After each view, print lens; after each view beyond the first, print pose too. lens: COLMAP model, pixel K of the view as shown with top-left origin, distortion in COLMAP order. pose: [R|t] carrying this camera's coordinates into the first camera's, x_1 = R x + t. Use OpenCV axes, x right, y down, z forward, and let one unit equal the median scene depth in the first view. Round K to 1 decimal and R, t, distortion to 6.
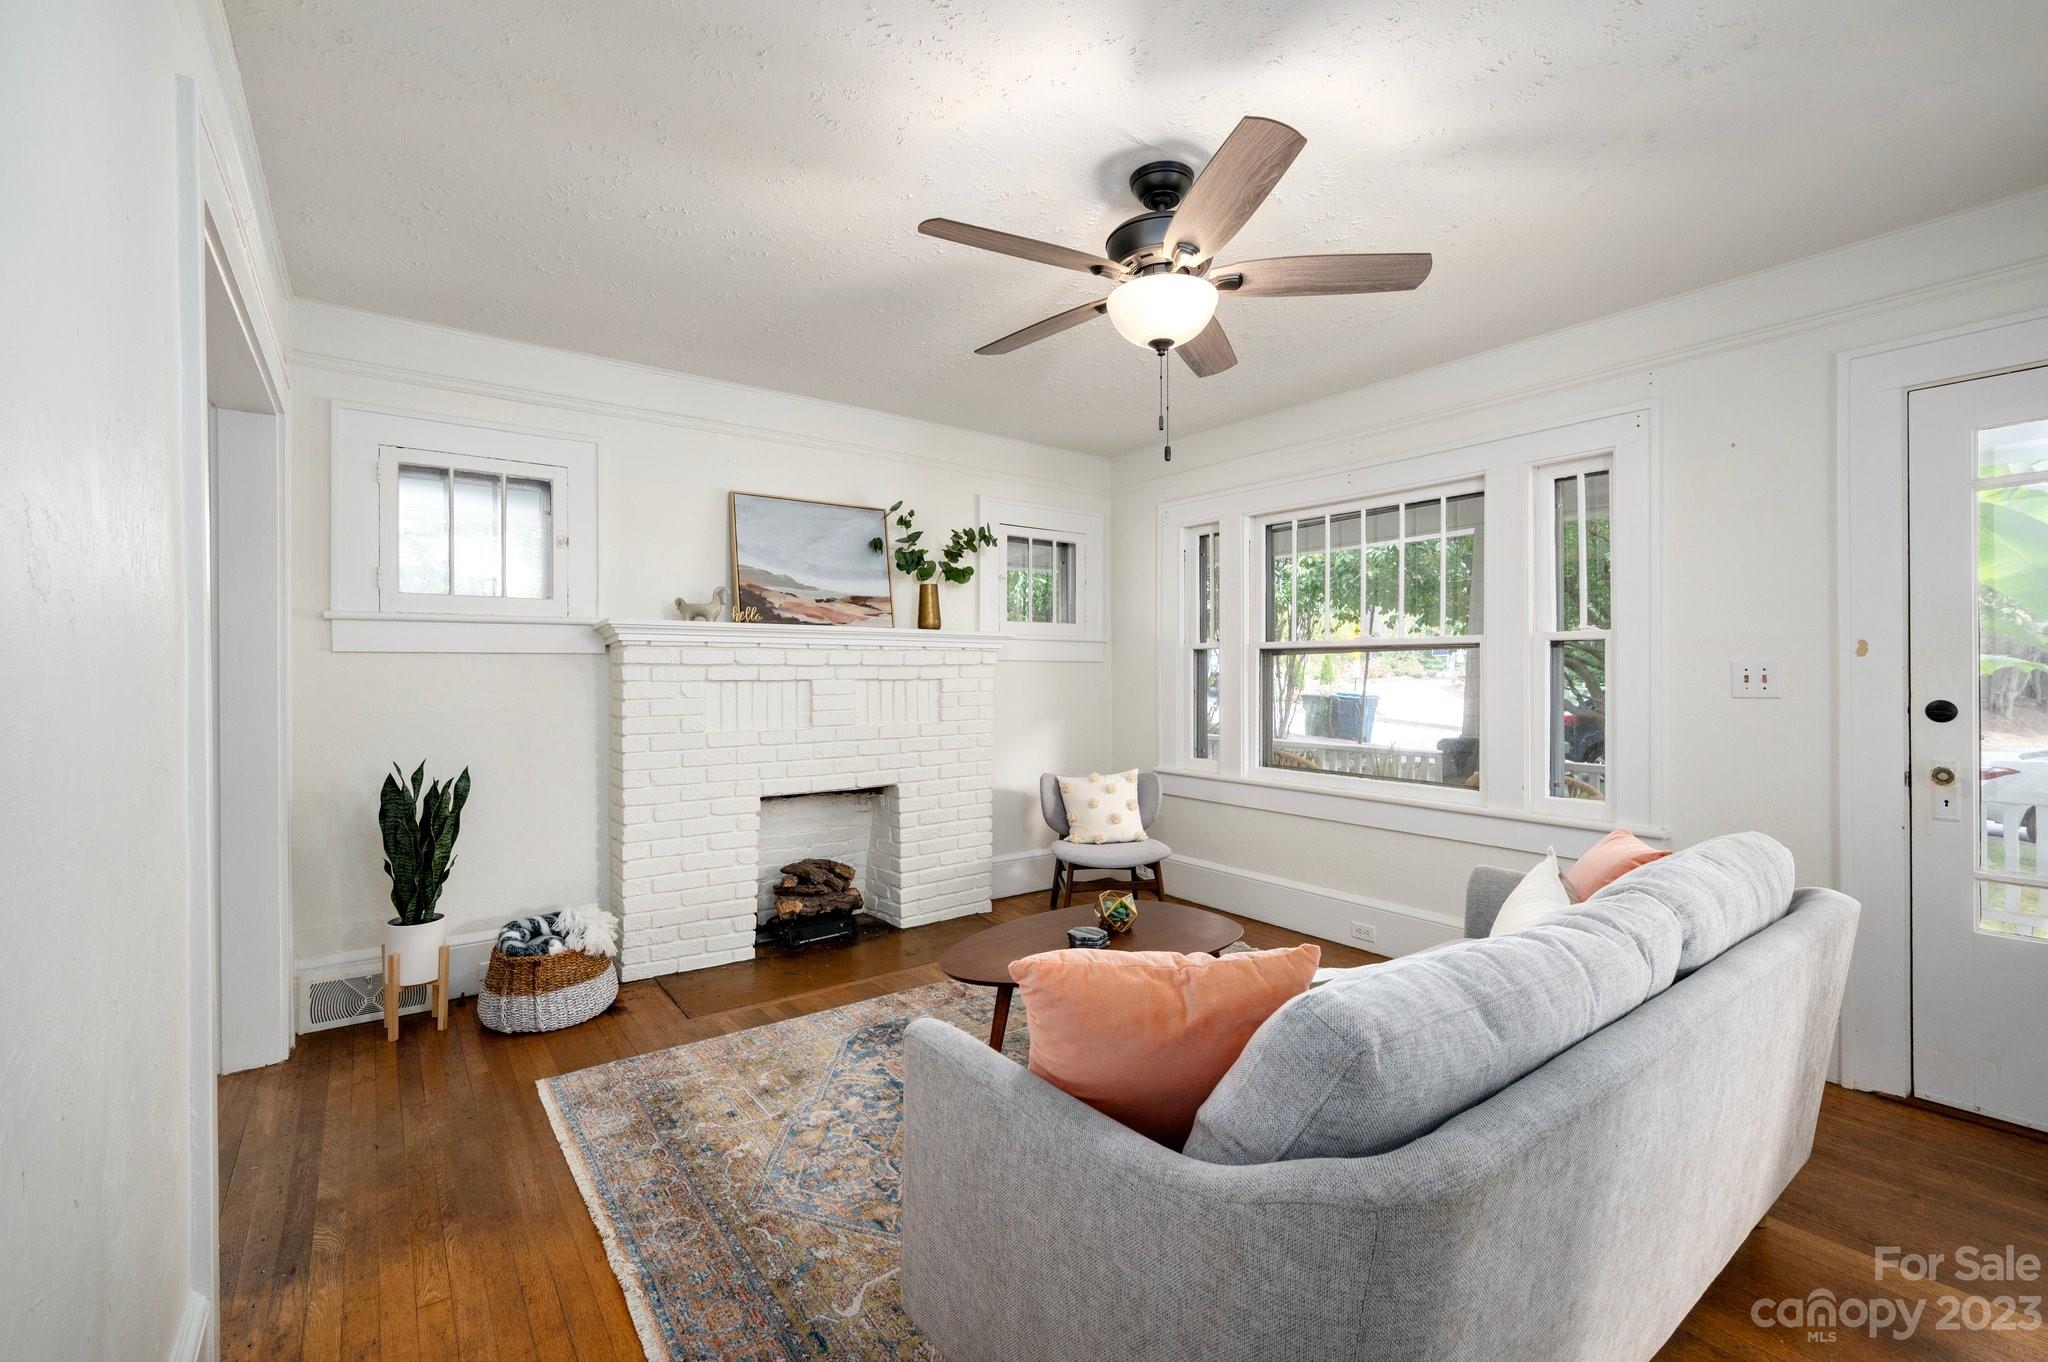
lens RADIAL K [[862.2, 0, 1024.0], [0, 862.2, 681.0], [0, 0, 1]] dist [0.000212, 0.000001]
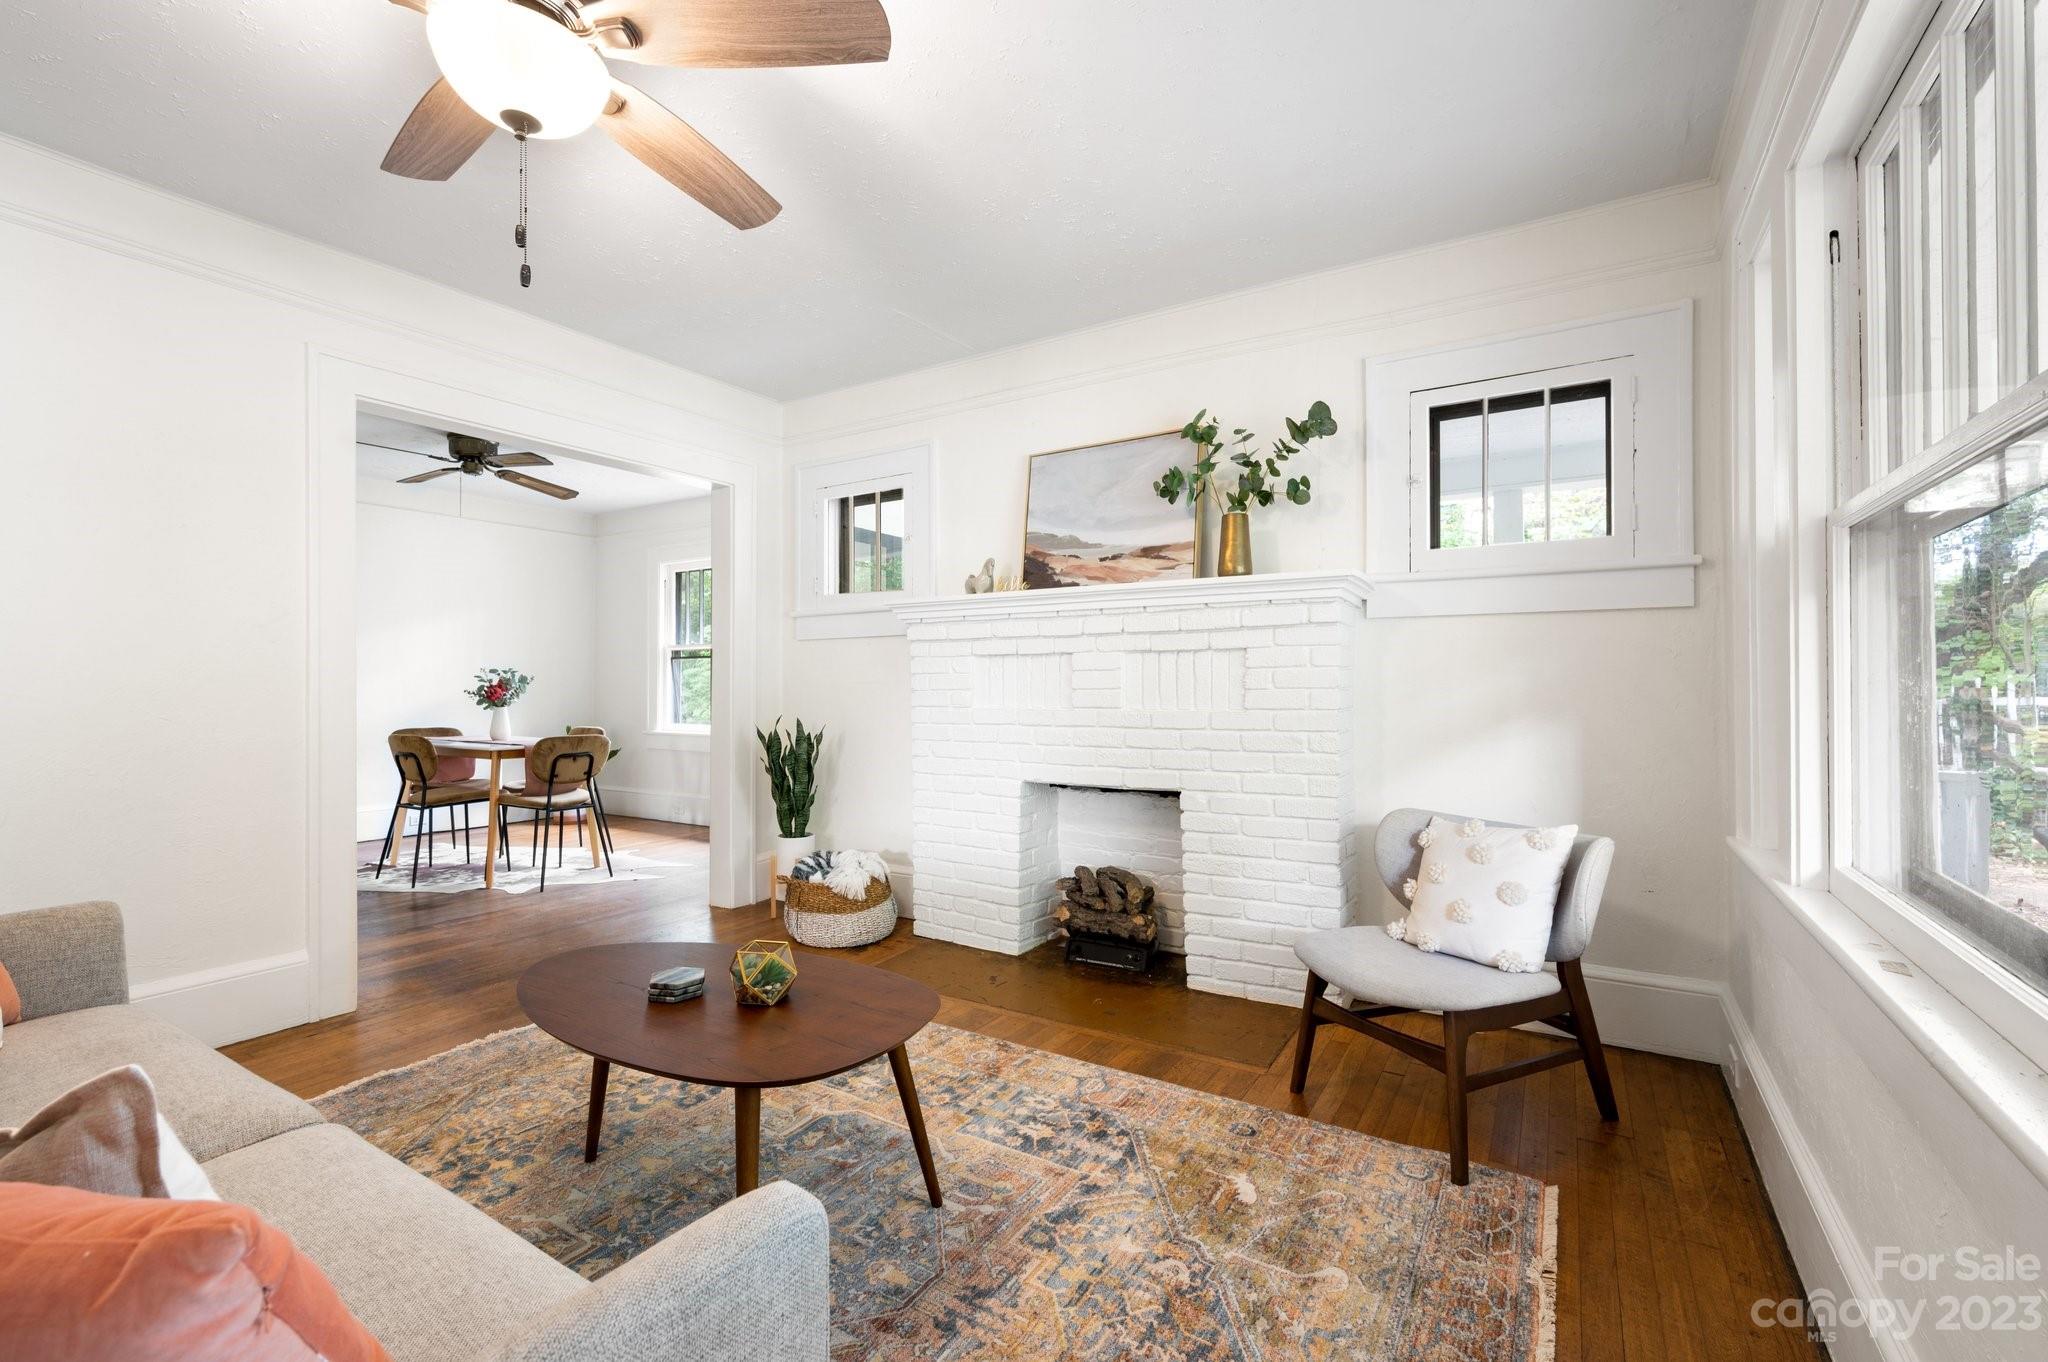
lens RADIAL K [[880.4, 0, 1024.0], [0, 880.4, 681.0], [0, 0, 1]] dist [0.000005, 0.000007]
pose [[0.362819, -0.005041, -0.931846, 0.533968], [-0.005037, 0.999960, -0.007371, 0.032260], [0.931846, 0.007368, 0.362779, 0.621270]]
